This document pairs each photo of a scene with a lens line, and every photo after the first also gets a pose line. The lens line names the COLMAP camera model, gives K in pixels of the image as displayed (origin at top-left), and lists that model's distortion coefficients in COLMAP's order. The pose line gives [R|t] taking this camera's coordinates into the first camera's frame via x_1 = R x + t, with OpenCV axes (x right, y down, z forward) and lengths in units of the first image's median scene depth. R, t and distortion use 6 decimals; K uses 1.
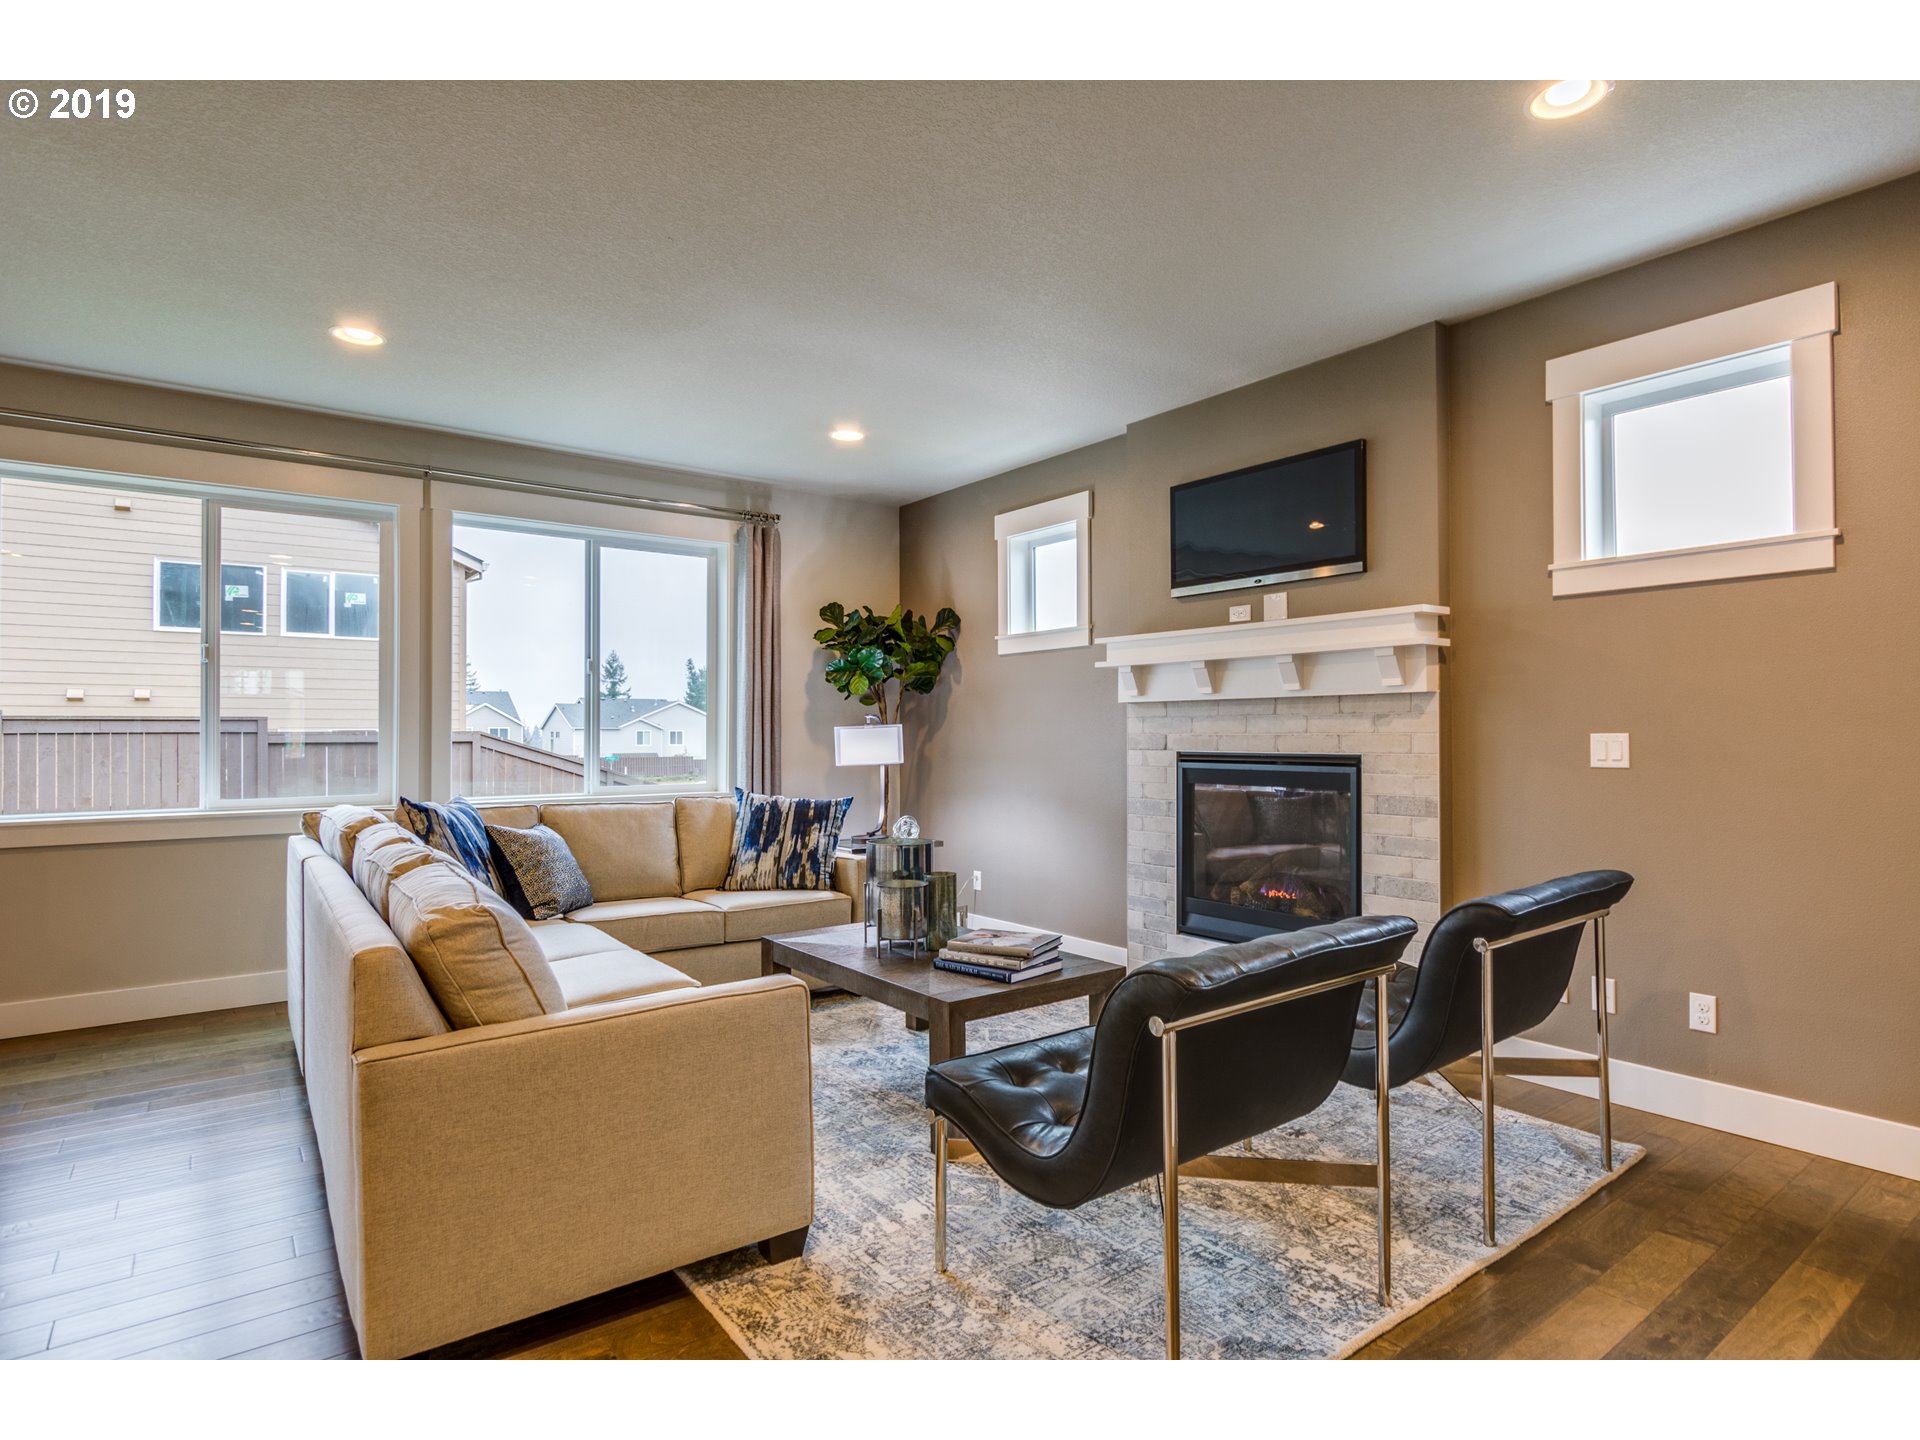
lens RADIAL K [[1020.6, 0, 960.6], [0, 1020.6, 726.3], [0, 0, 1]] dist [-0.012132, 0.004930]
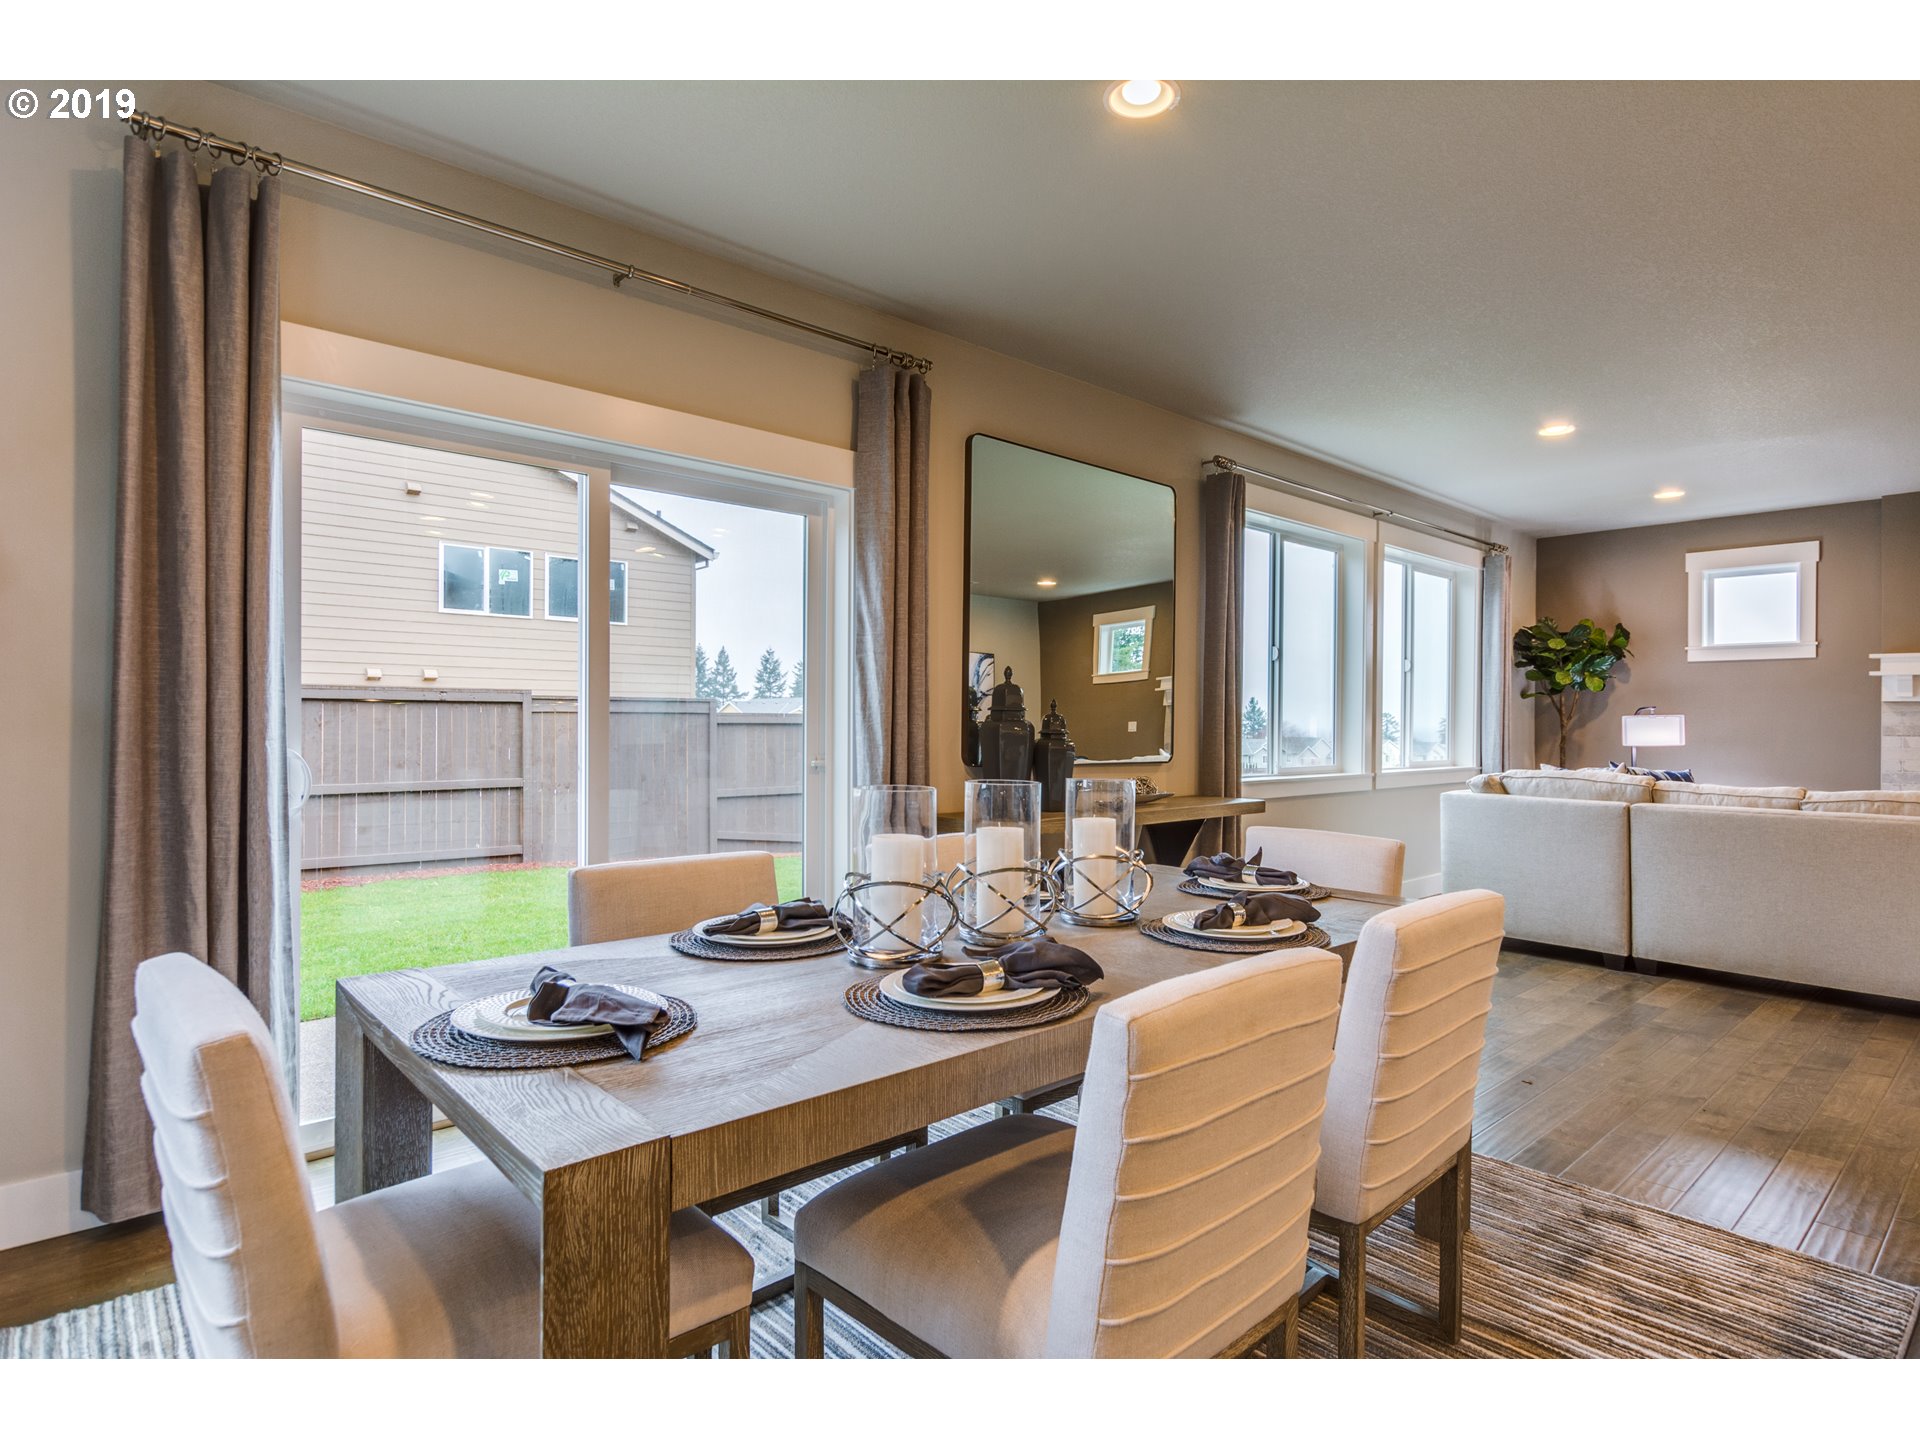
lens RADIAL K [[1020.6, 0, 970.1], [0, 1020.6, 722.0], [0, 0, 1]] dist [-0.012132, 0.004930]
pose [[0.996239, 0.005643, 0.086470, -0.886012], [-0.006924, 0.999871, 0.014517, -0.005291], [-0.086377, -0.015061, 0.996149, -0.184316]]
